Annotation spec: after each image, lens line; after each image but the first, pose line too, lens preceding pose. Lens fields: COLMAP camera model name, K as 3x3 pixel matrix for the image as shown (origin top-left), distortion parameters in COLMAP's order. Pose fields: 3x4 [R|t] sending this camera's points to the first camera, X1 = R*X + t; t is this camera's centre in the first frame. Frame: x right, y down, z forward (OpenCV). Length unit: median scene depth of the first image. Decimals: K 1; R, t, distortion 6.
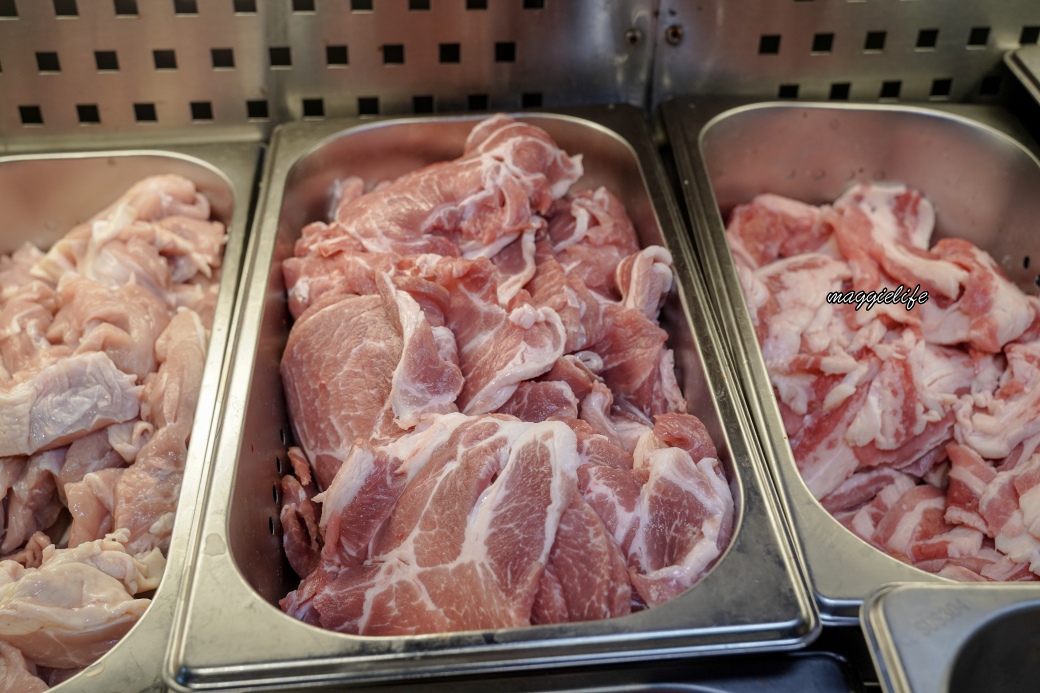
lens RADIAL K [[1228.1, 0, 520.0], [0, 1228.1, 346.5], [0, 0, 1]] dist [-0.000763, 0.012267]
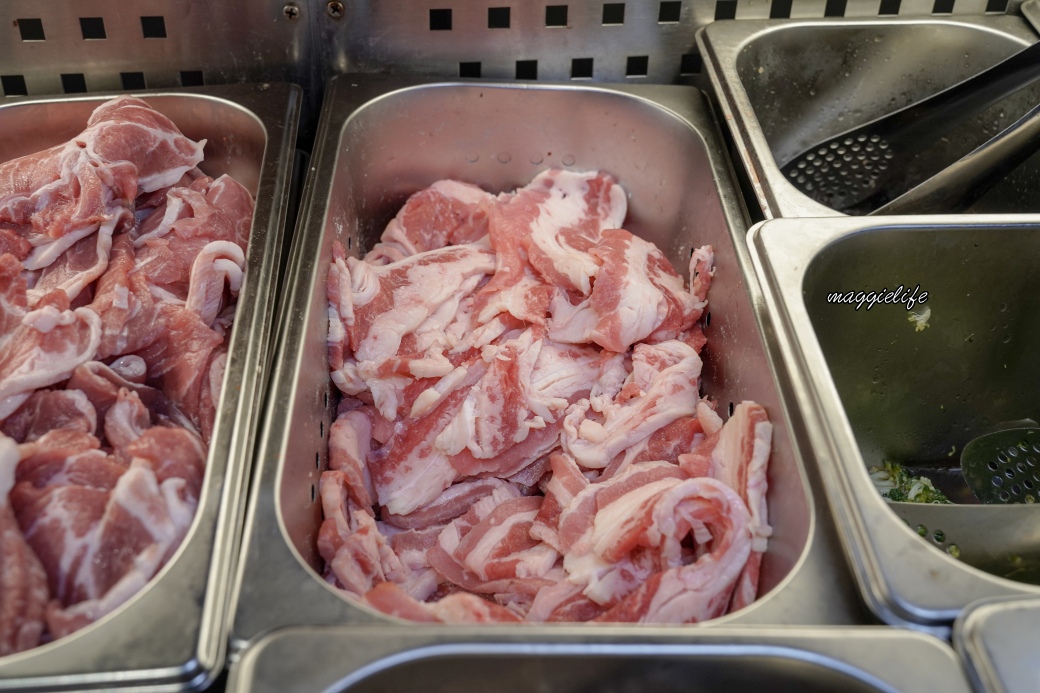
lens RADIAL K [[1228.1, 0, 520.0], [0, 1228.1, 346.5], [0, 0, 1]] dist [-0.000763, 0.012267]
pose [[0.999995, 0.000480, 0.003260, 0.320713], [-0.000562, 0.999680, 0.025300, -0.024693], [-0.003247, -0.025301, 0.999675, 0.067933]]
